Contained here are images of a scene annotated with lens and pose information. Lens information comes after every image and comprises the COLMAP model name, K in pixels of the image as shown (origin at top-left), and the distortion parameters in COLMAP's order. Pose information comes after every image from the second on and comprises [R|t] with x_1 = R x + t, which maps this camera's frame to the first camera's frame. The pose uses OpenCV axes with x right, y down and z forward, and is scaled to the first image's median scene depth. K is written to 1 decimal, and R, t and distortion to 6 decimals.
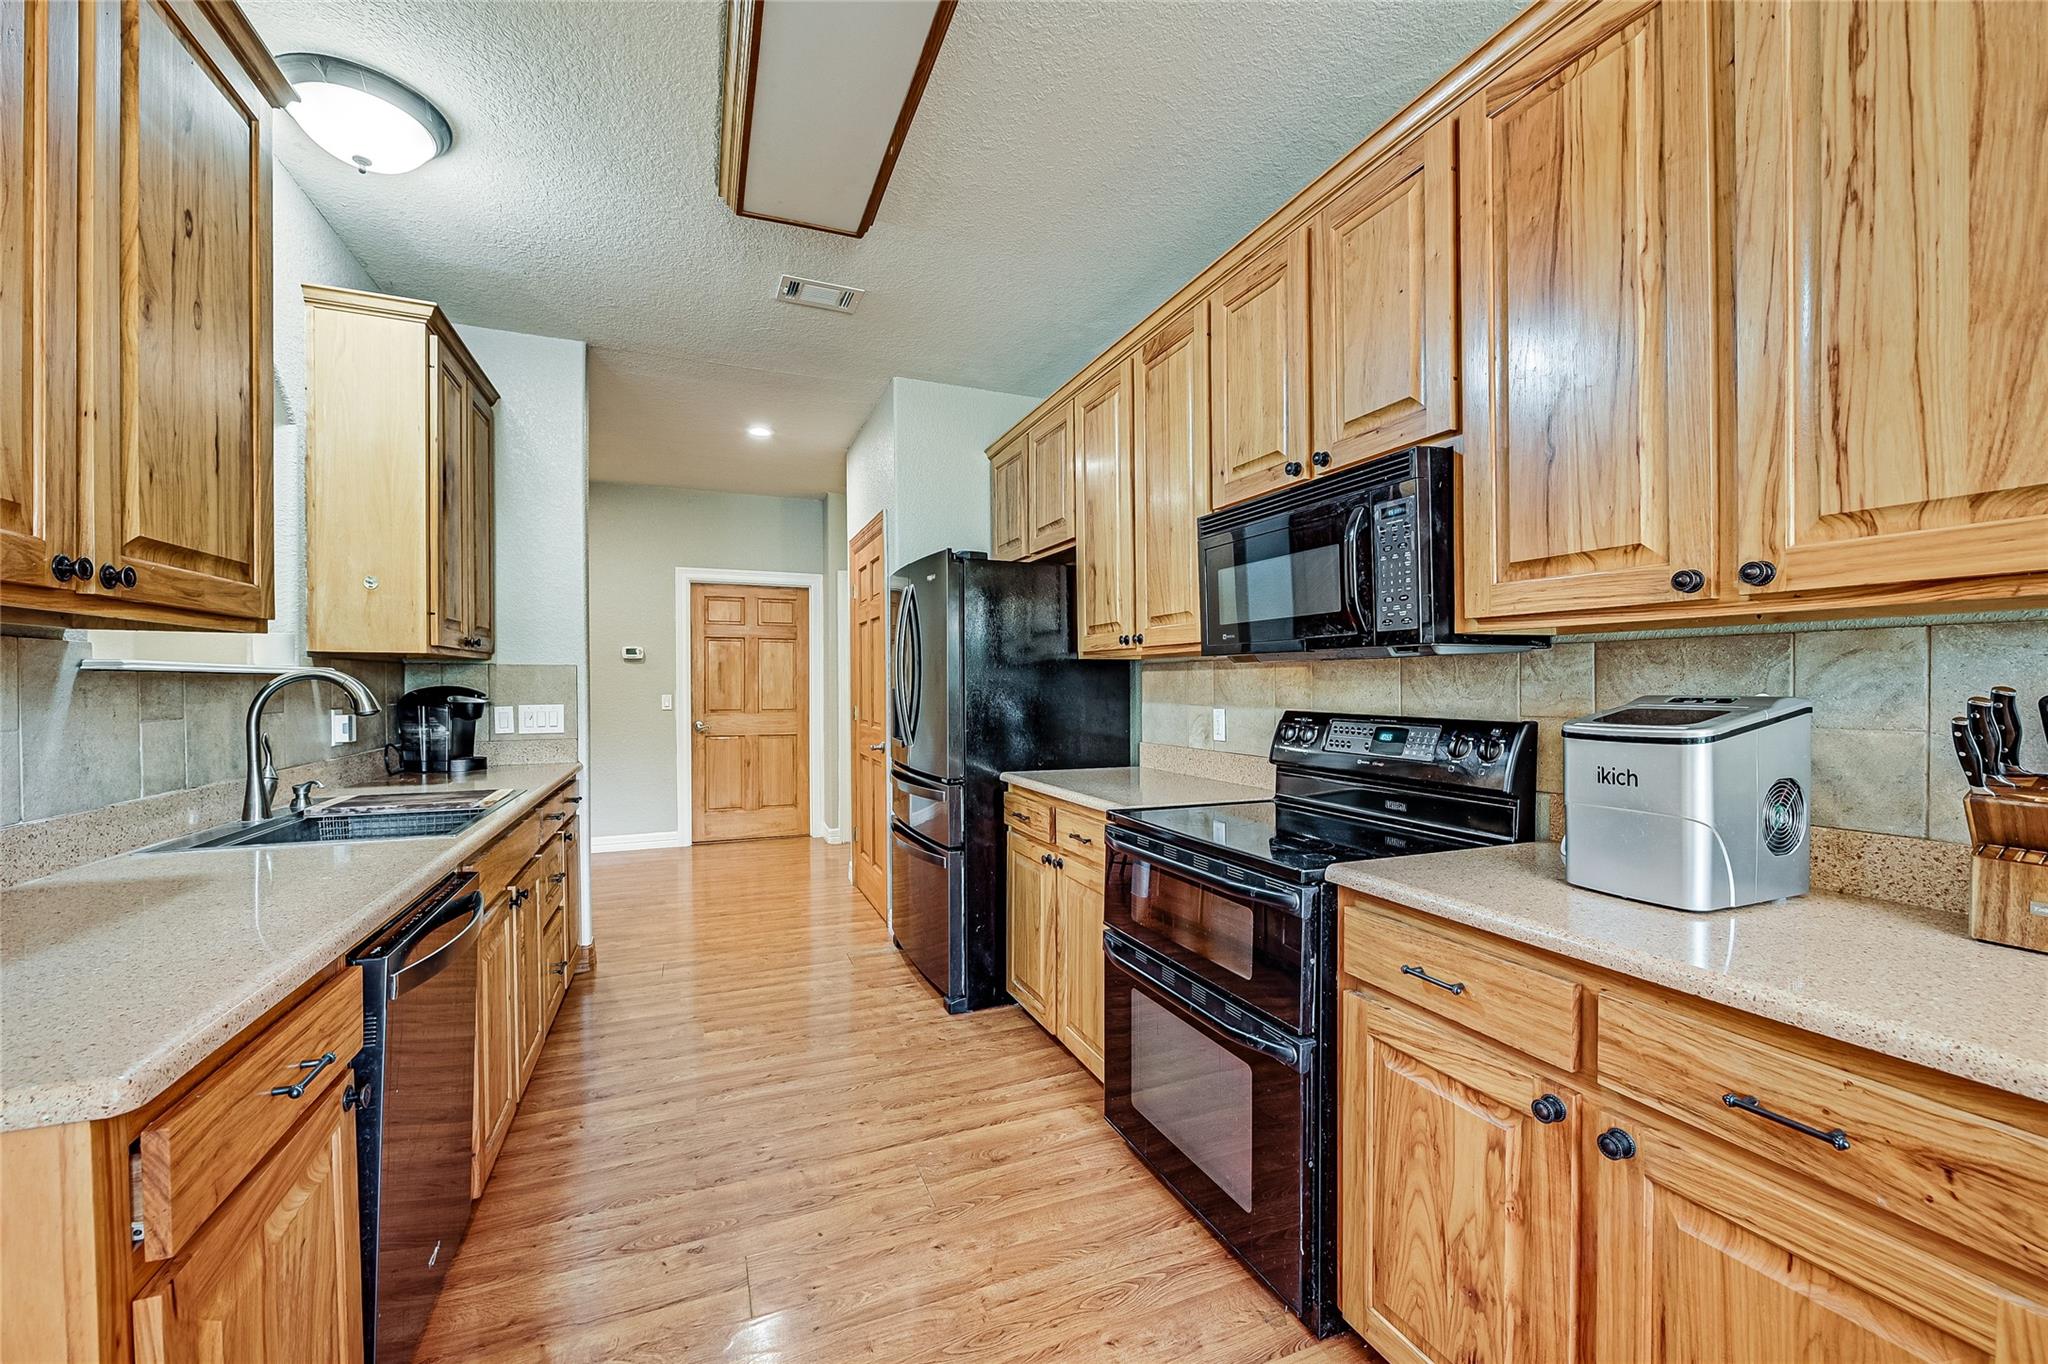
lens RADIAL K [[808.6, 0, 1031.0], [0, 808.6, 690.4], [0, 0, 1]] dist [-0.007633, -0.001057]
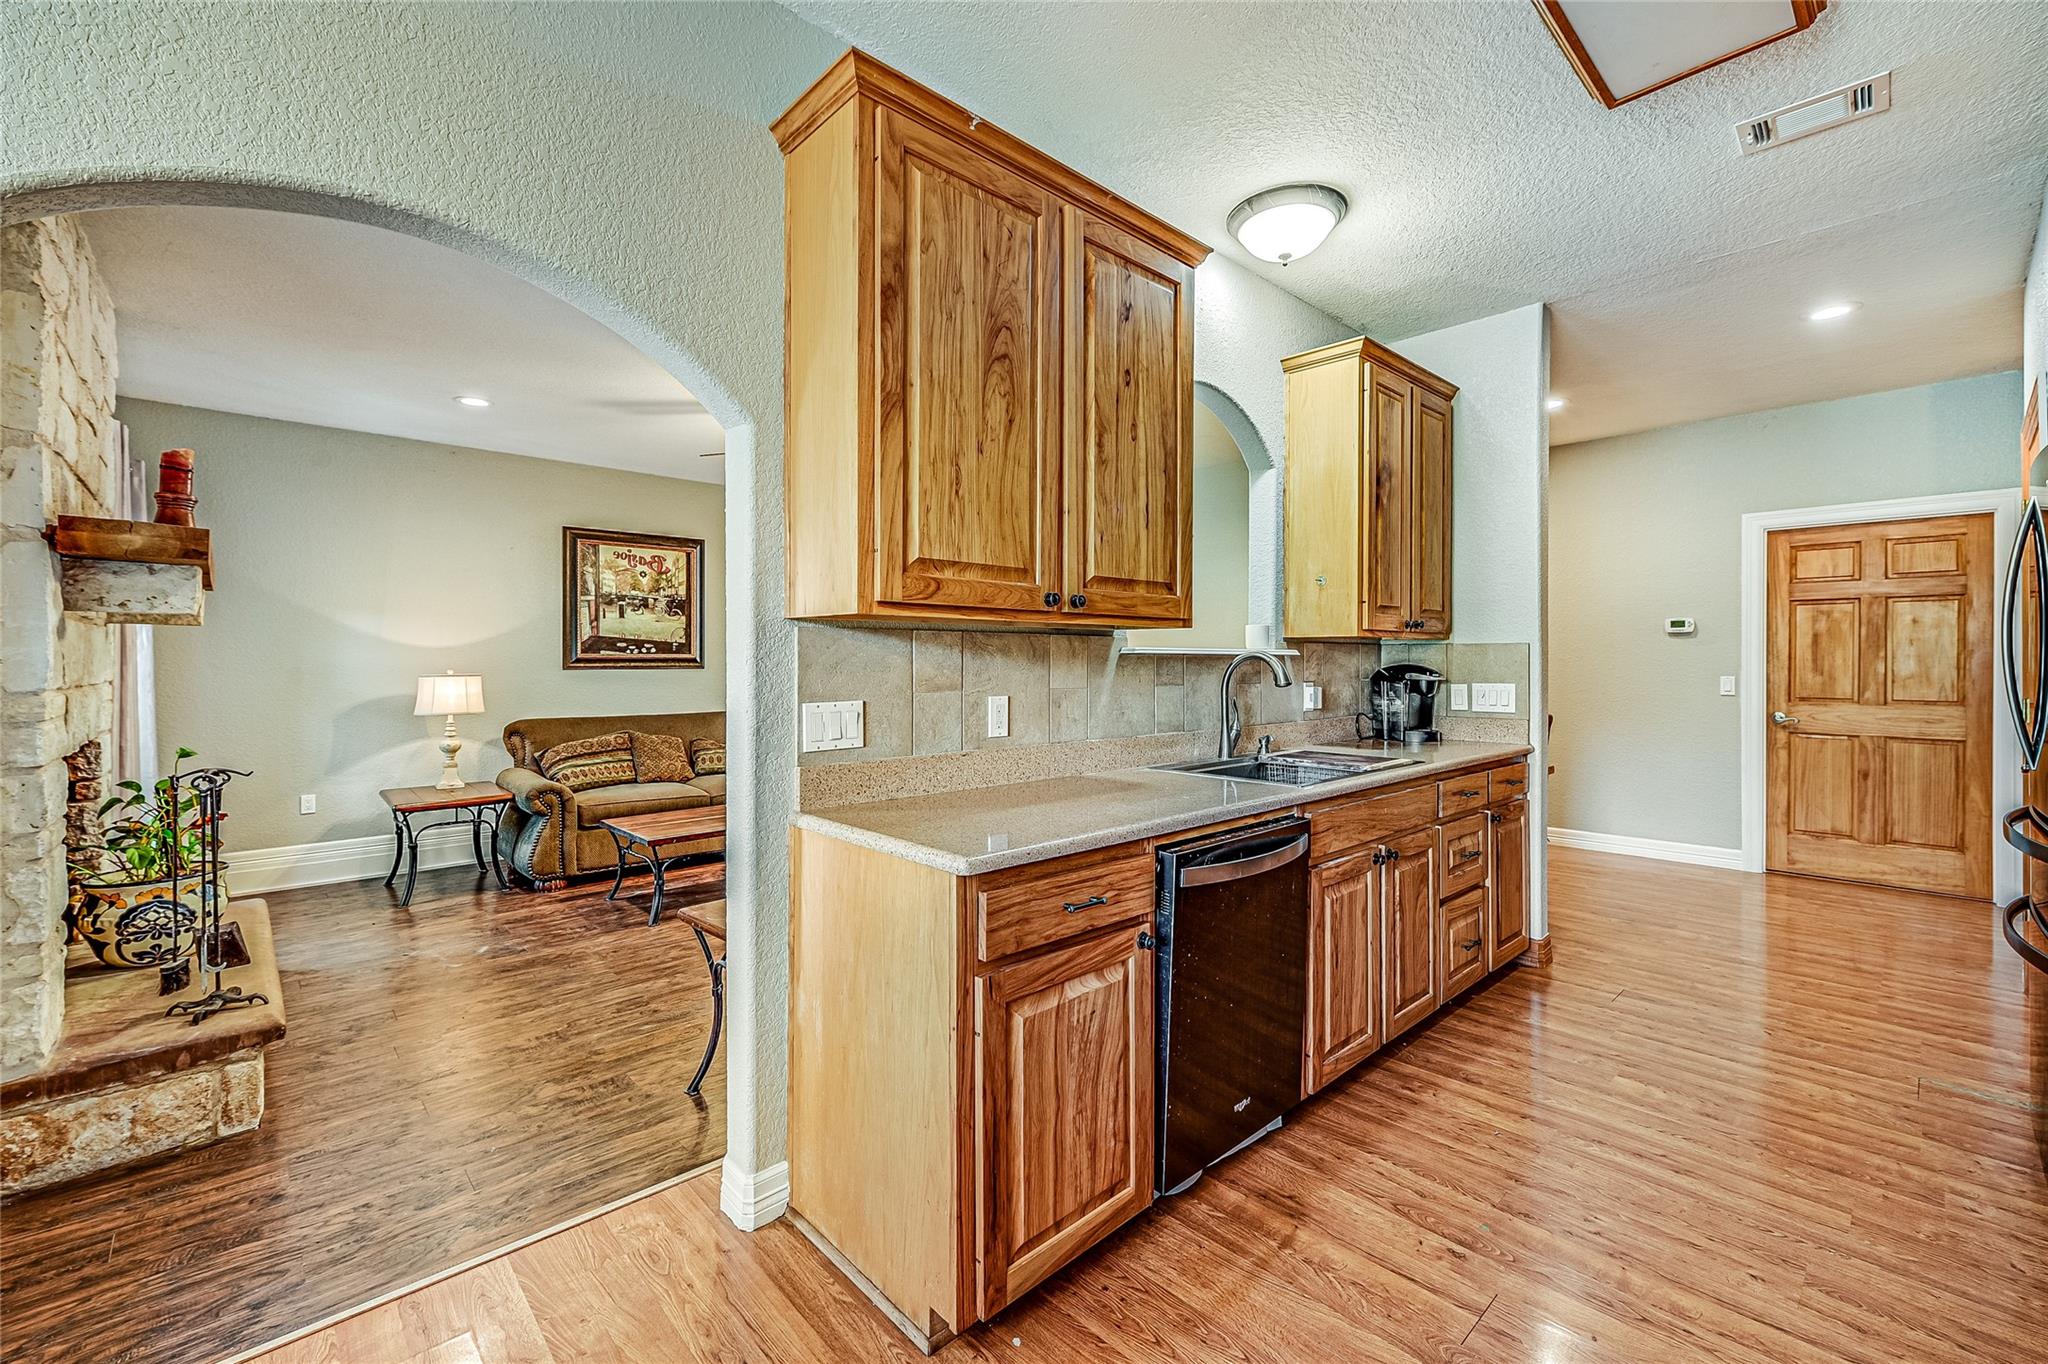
lens RADIAL K [[863.1, 0, 1008.9], [0, 863.1, 657.1], [0, 0, 1]] dist [-0.002357, 0.000923]
pose [[0.331632, -0.004157, -0.943400, 0.264299], [-0.009033, 0.999930, -0.007581, -0.001788], [0.943366, 0.011036, 0.331571, 0.103556]]
